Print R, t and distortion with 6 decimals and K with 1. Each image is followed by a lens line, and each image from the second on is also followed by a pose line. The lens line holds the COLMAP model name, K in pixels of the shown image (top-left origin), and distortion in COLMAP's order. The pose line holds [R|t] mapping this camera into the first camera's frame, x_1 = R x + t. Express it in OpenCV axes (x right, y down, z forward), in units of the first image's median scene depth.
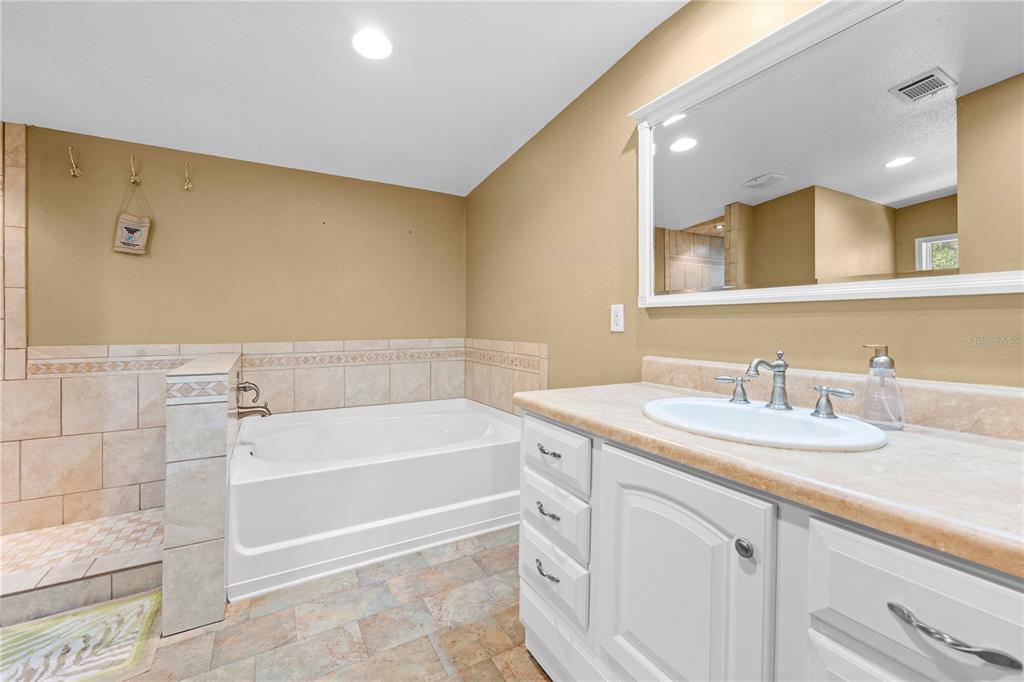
lens RADIAL K [[413.8, 0, 506.2], [0, 413.8, 325.0], [0, 0, 1]] dist [-0.000617, 0.000113]
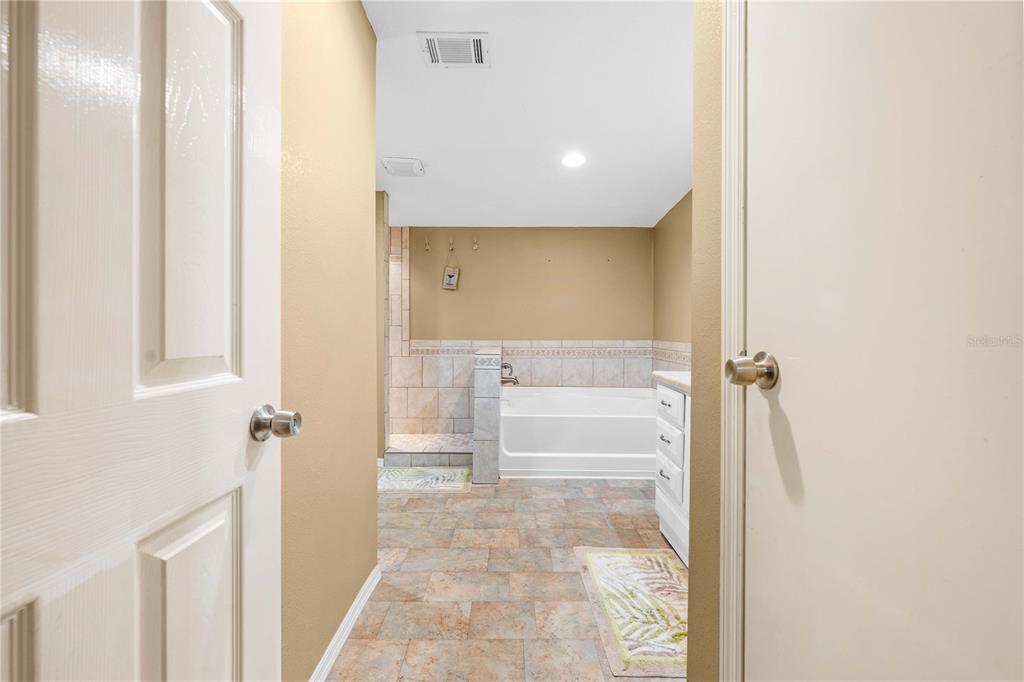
lens RADIAL K [[413.8, 0, 513.6], [0, 413.8, 333.3], [0, 0, 1]] dist [-0.000617, 0.000113]
pose [[0.870816, 0.006776, -0.491563, 0.236678], [-0.003828, 0.999968, 0.007003, 0.004868], [0.491595, -0.004217, 0.870814, -0.473054]]
